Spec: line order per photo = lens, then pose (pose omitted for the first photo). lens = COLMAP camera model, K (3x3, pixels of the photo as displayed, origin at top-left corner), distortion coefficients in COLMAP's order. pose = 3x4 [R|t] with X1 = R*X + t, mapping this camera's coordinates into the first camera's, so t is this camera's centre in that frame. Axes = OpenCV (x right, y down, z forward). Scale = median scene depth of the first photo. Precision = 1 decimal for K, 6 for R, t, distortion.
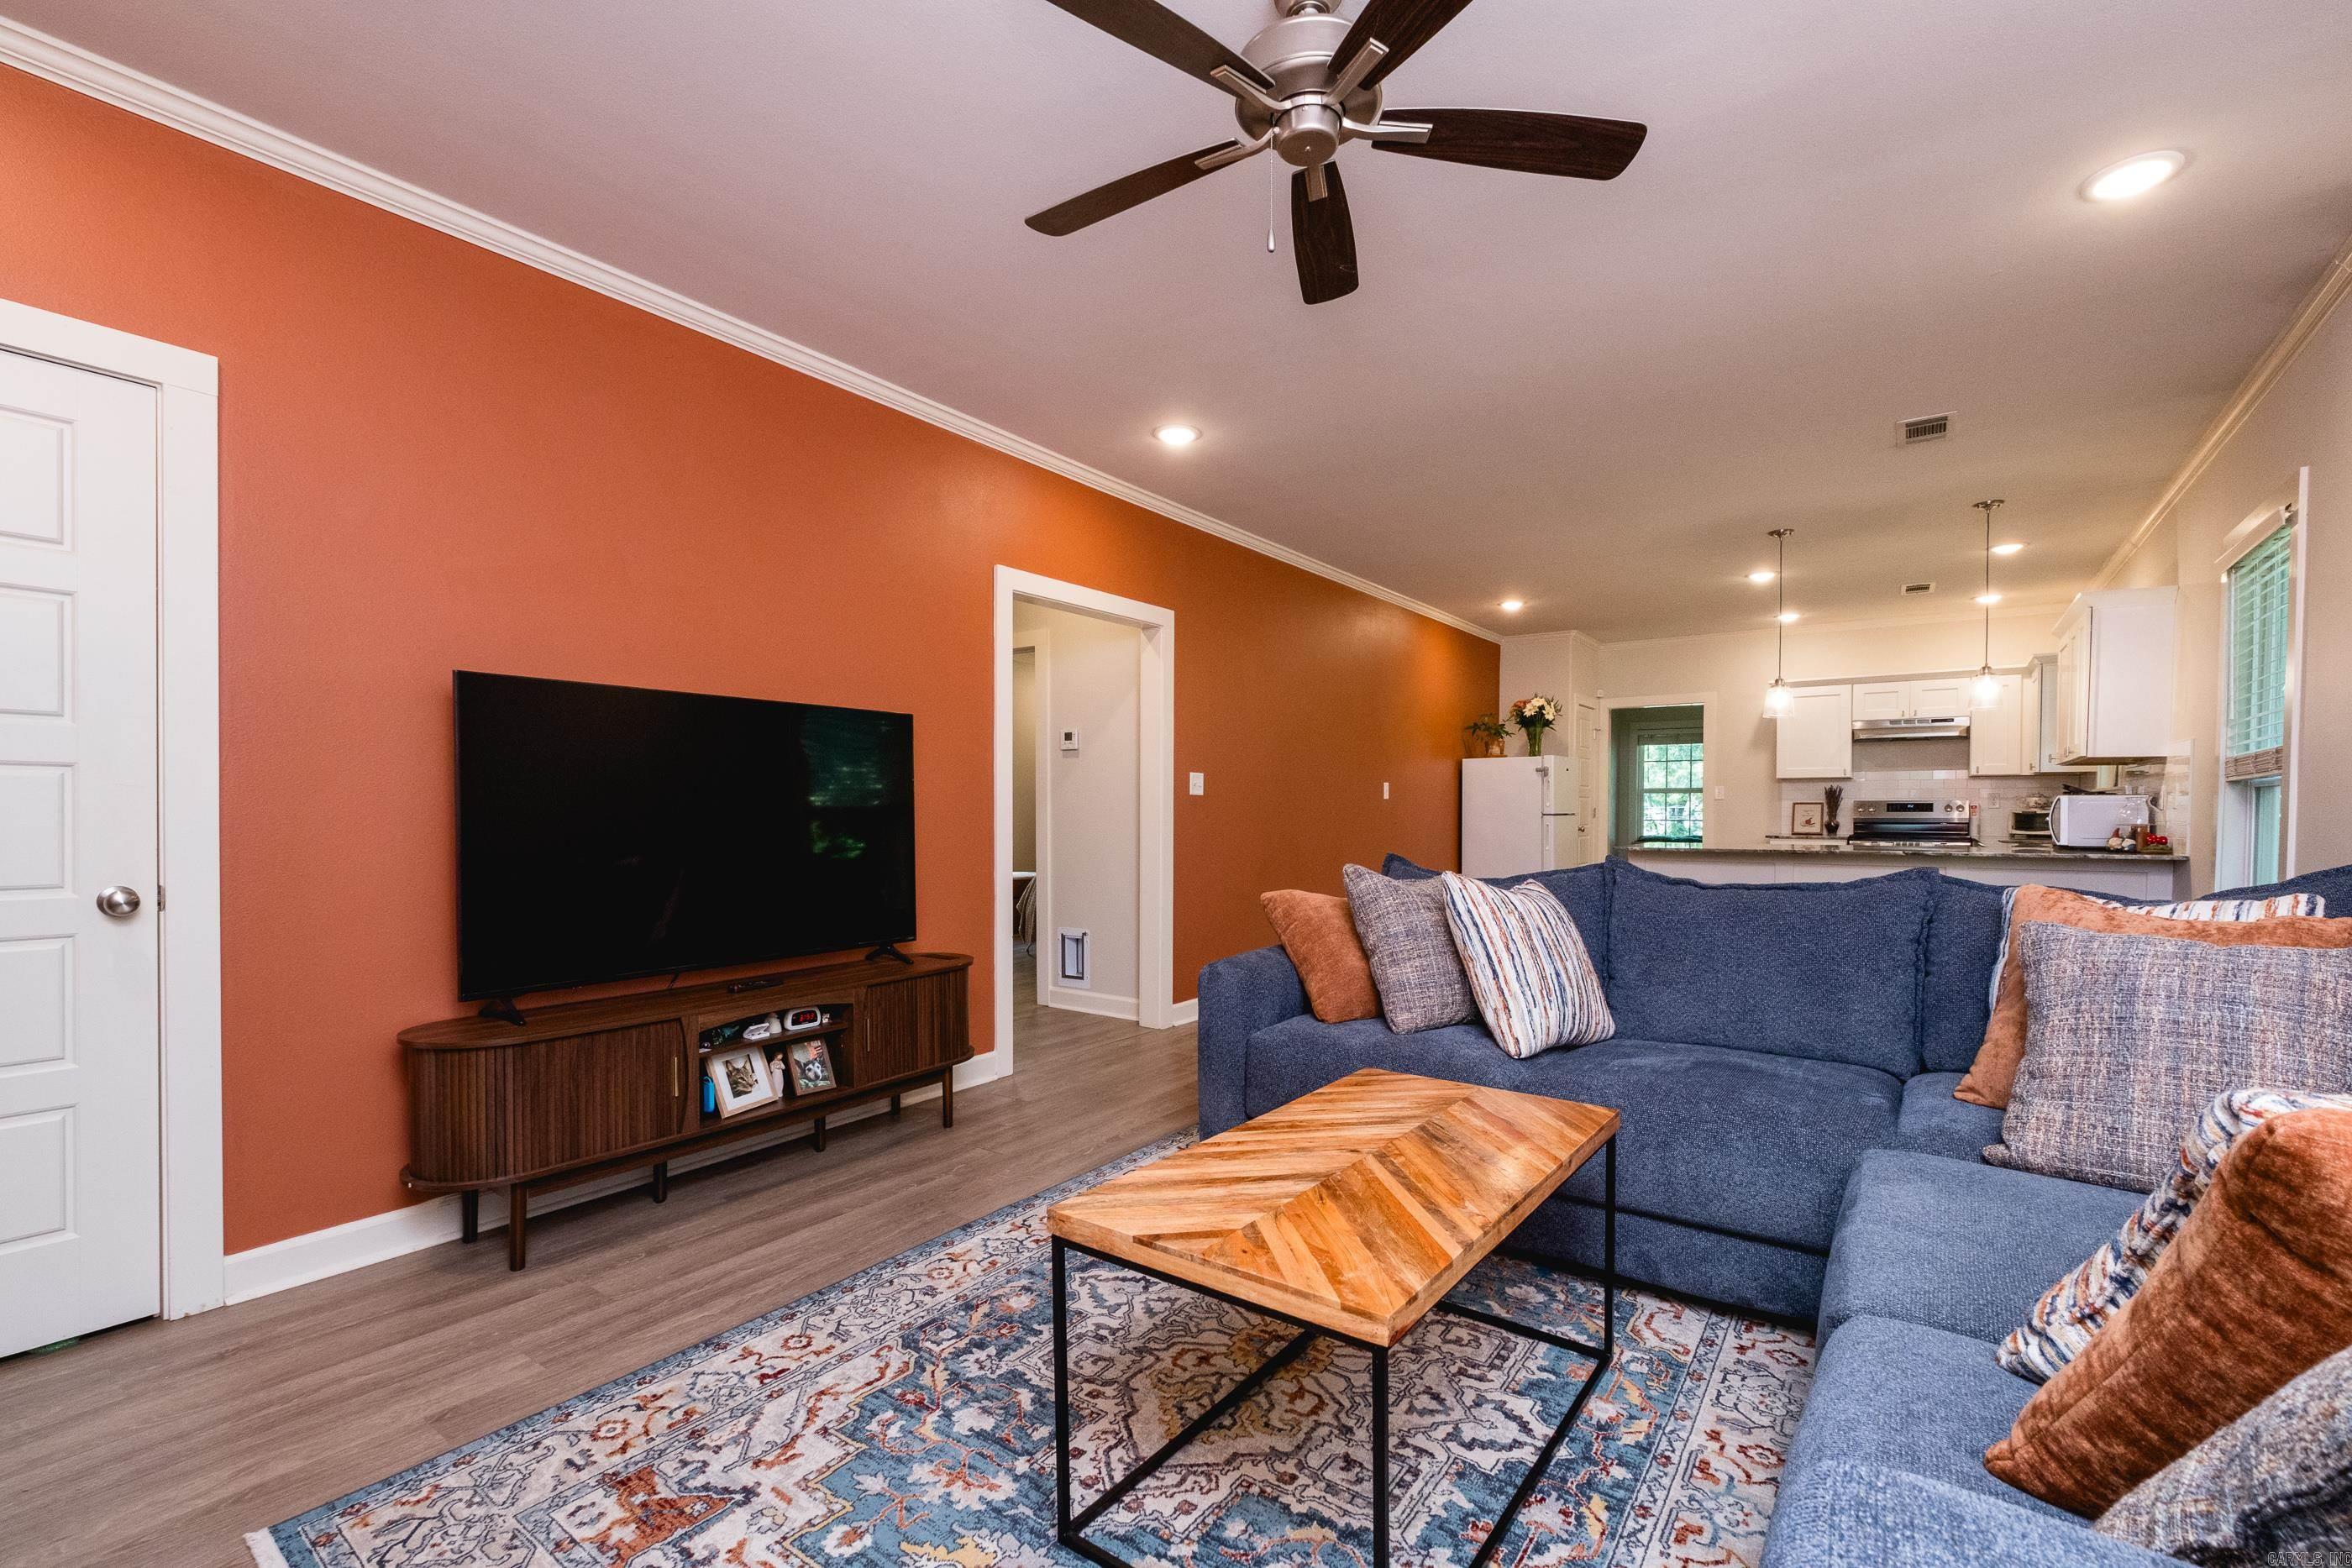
lens RADIAL K [[1014.8, 0, 1180.7], [0, 1014.8, 818.2], [0, 0, 1]] dist [-0.000286, -0.000571]
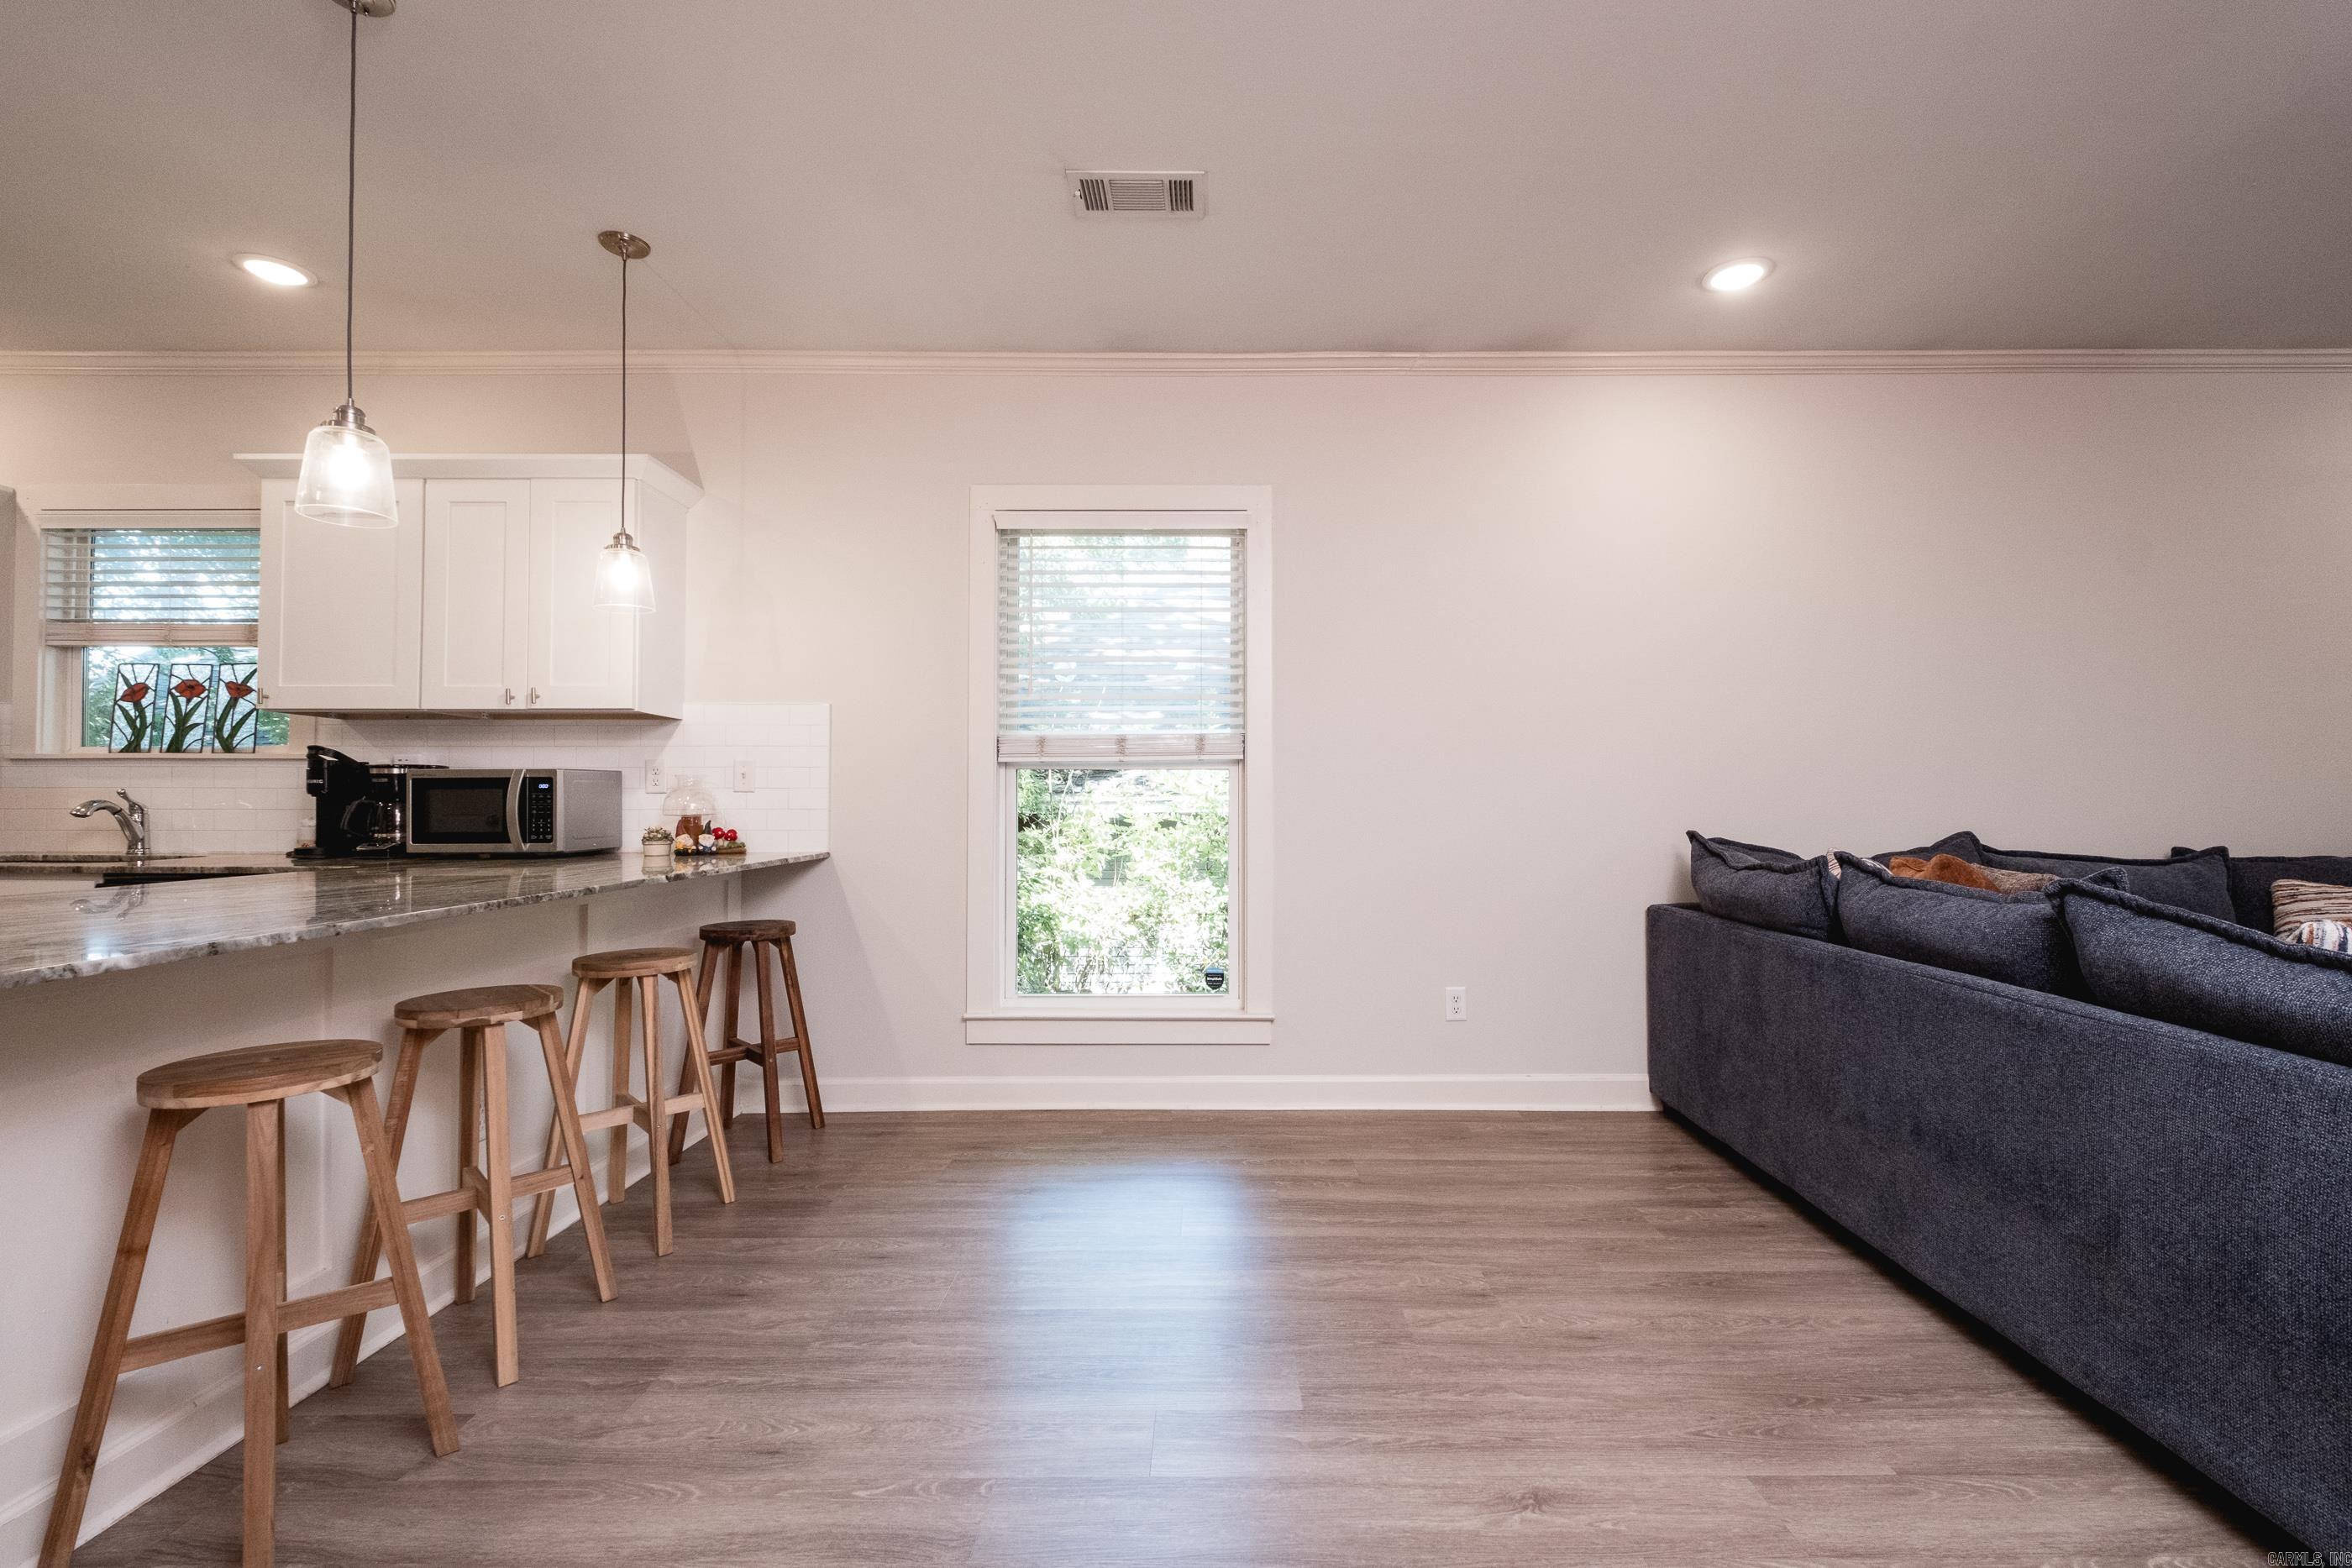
lens RADIAL K [[1014.4, 0, 1212.7], [0, 1014.4, 784.7], [0, 0, 1]] dist [0.017433, -0.010298]
pose [[-0.592094, 0.010602, 0.805799, 0.161650], [0.006716, 0.999944, -0.008222, -0.005551], [-0.805841, 0.000543, -0.592132, 1.136197]]
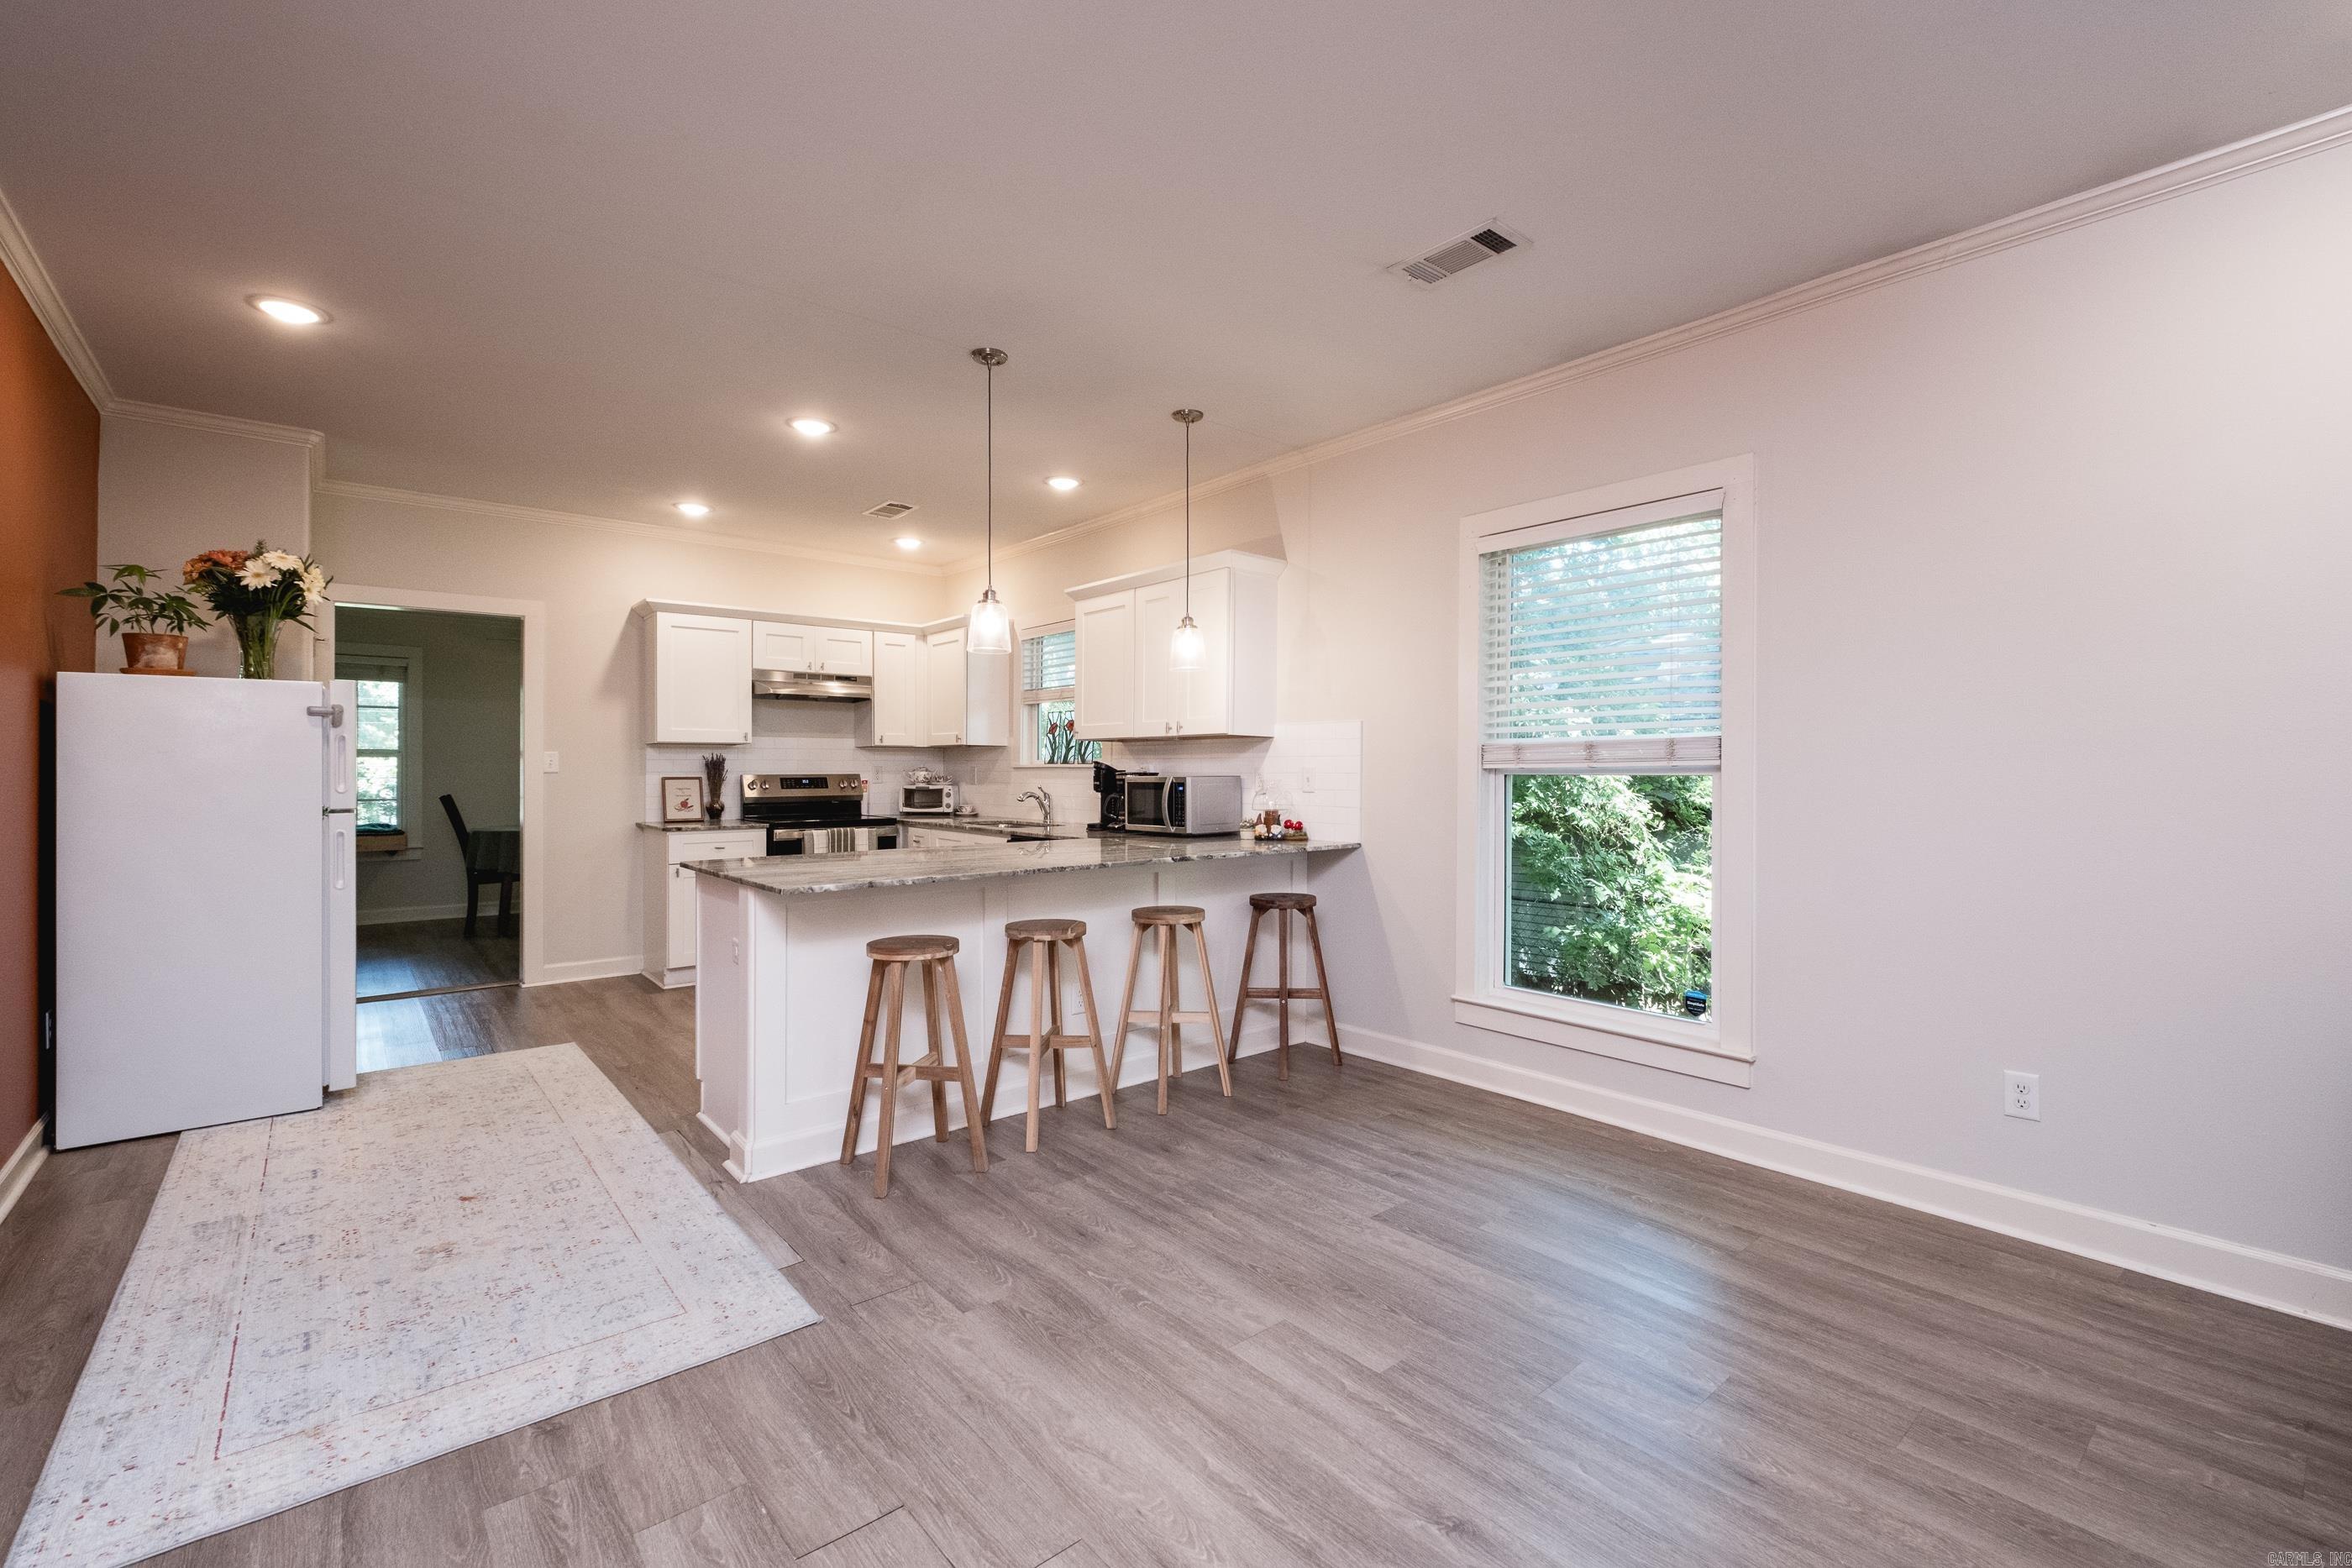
lens RADIAL K [[1008.4, 0, 1180.7], [0, 1008.4, 761.2], [0, 0, 1]] dist [0.002277, -0.000544]
pose [[0.235244, 0.006988, 0.971911, 0.018428], [0.008638, 0.999920, -0.009280, -0.029763], [-0.971898, 0.010579, 0.235165, 0.868627]]
